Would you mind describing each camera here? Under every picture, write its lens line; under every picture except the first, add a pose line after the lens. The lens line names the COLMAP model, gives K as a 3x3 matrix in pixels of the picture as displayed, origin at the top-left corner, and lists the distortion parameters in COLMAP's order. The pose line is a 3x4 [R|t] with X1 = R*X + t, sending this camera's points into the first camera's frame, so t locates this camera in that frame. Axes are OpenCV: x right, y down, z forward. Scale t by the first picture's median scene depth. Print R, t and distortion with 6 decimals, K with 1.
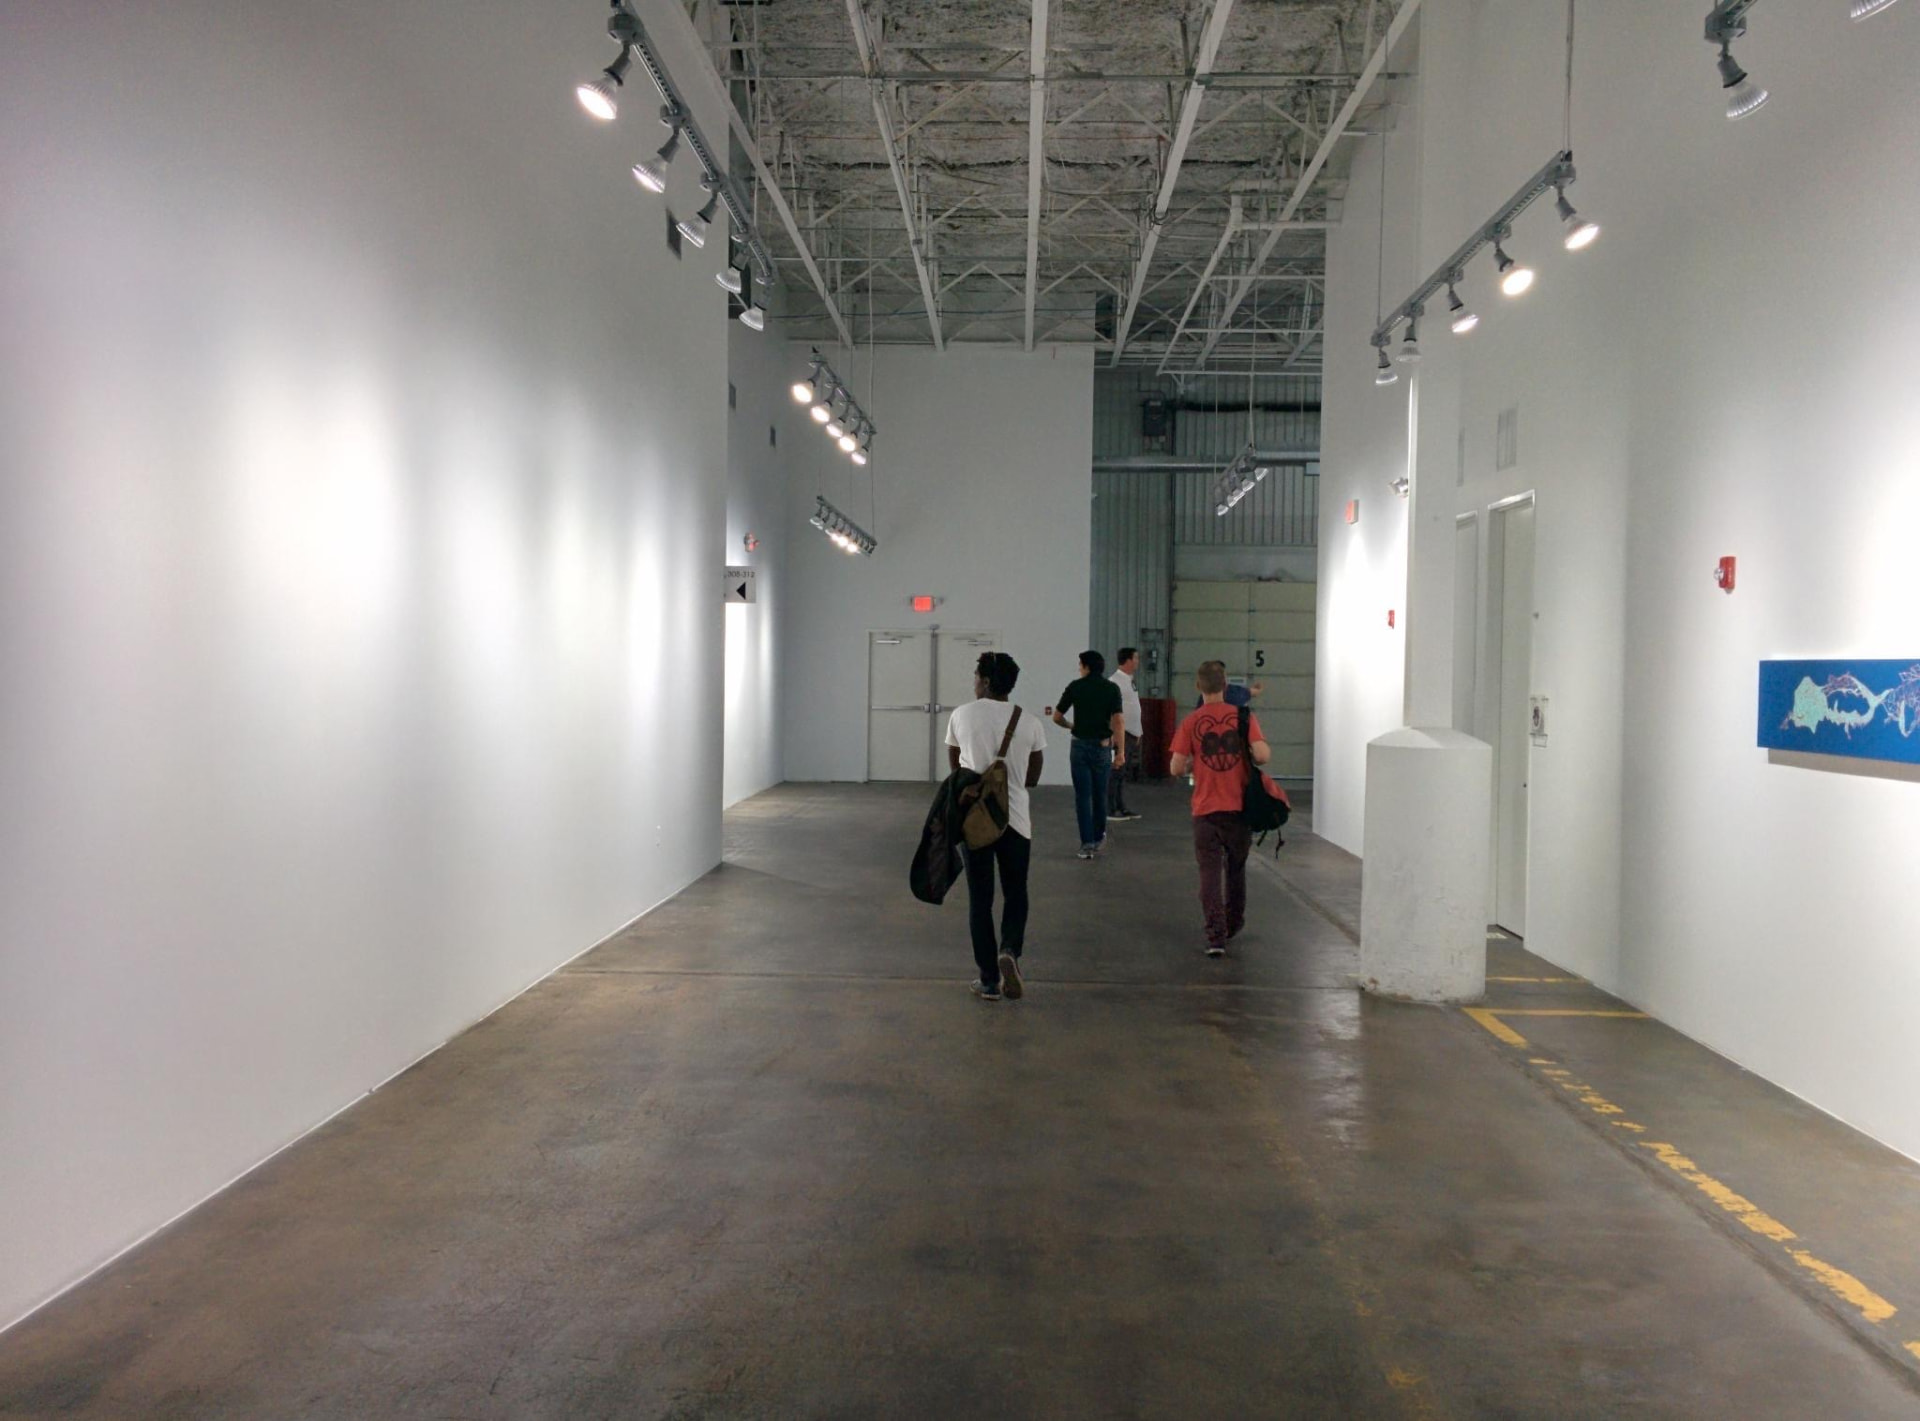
lens RADIAL K [[1614.4, 0, 960.0], [0, 1614.4, 710.5], [0, 0, 1]] dist [0.119575, 0.001271]
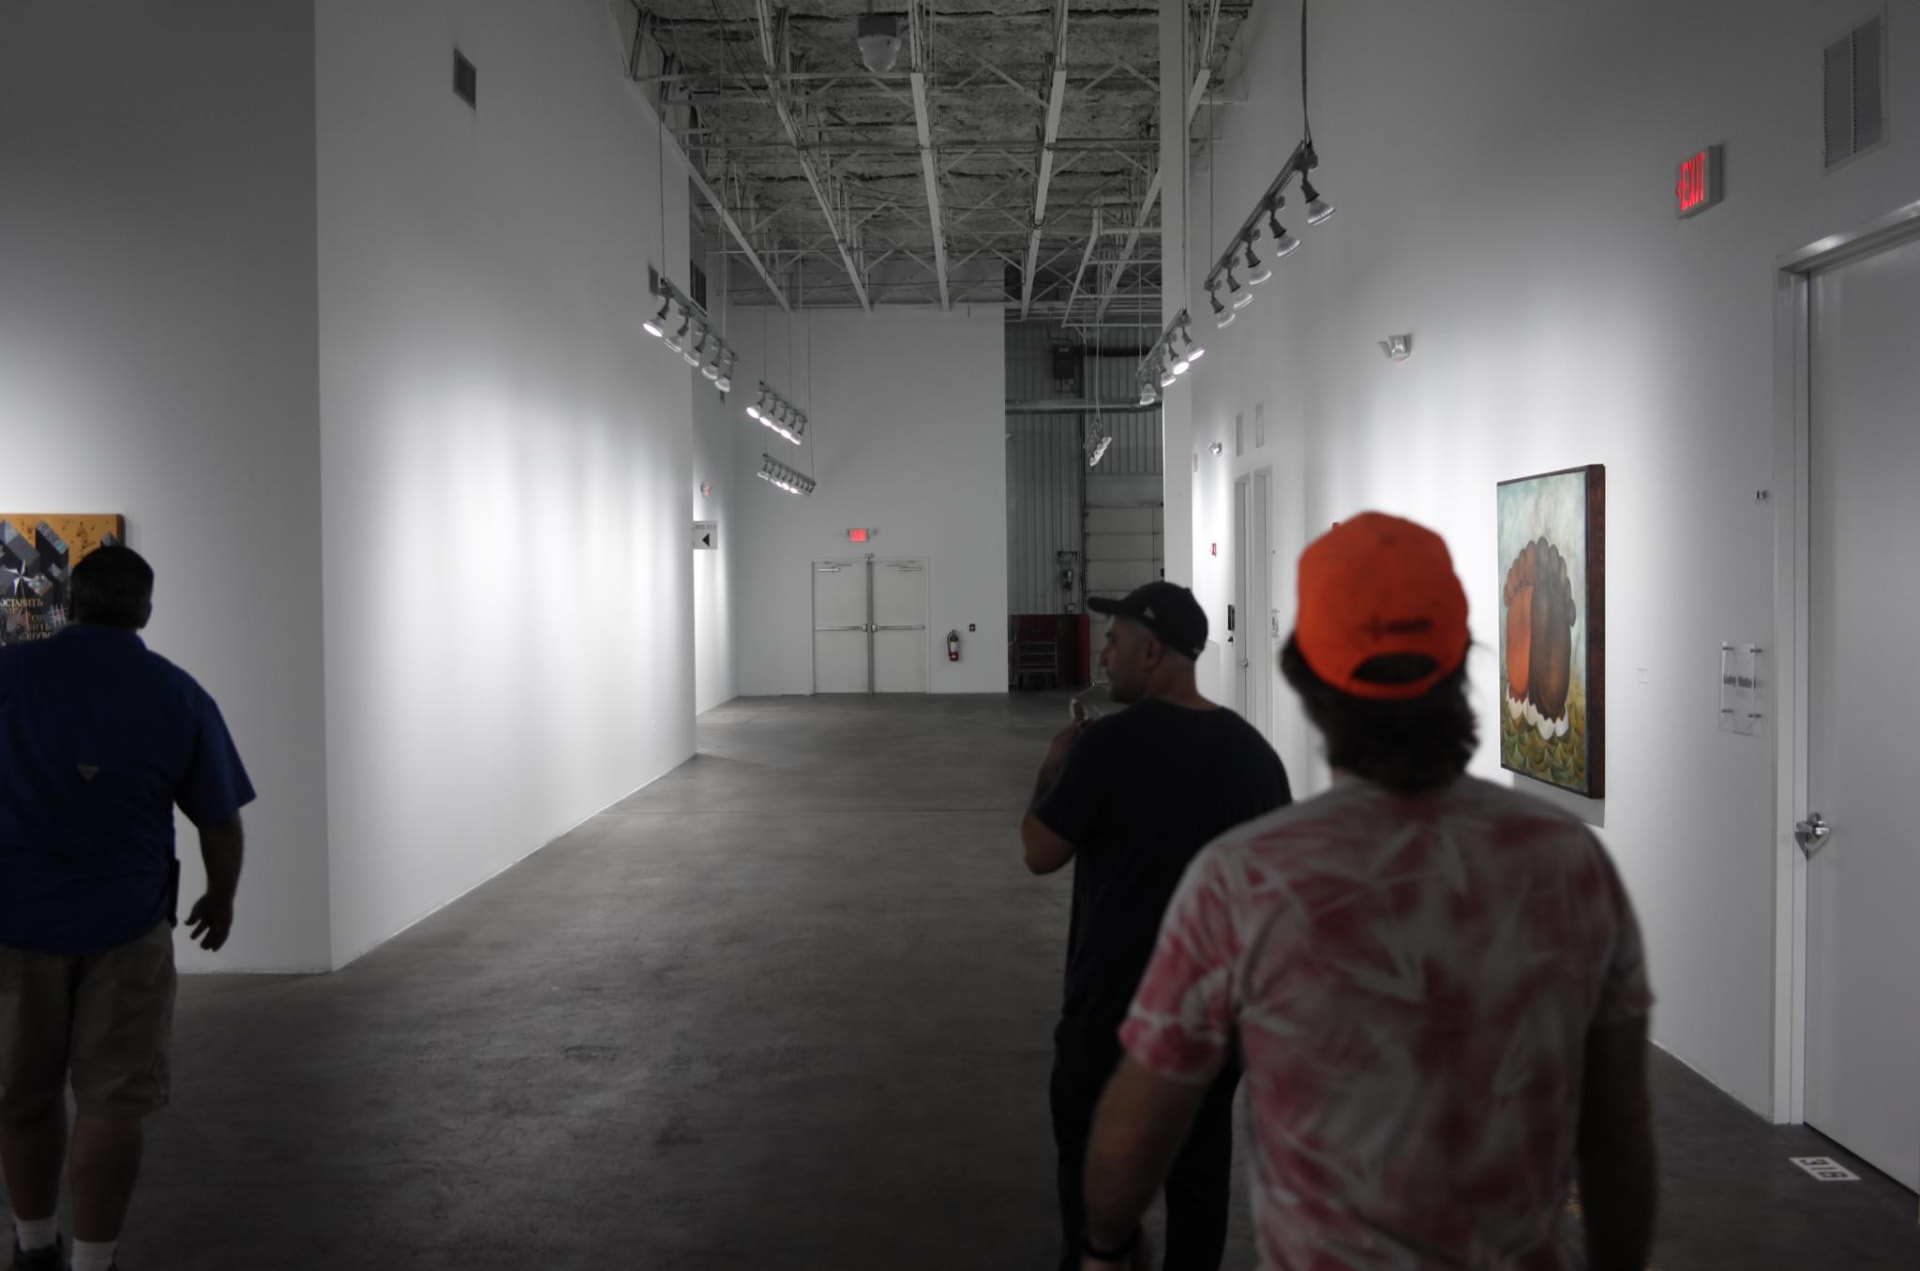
lens RADIAL K [[1598.3, 0, 960.0], [0, 1598.3, 635.5], [0, 0, 1]] dist [-0.001595, -0.000915]
pose [[0.999119, -0.026374, 0.032647, 0.013583], [0.026231, 0.999644, 0.004799, 0.000176], [-0.032762, -0.003939, 0.999455, -0.165943]]
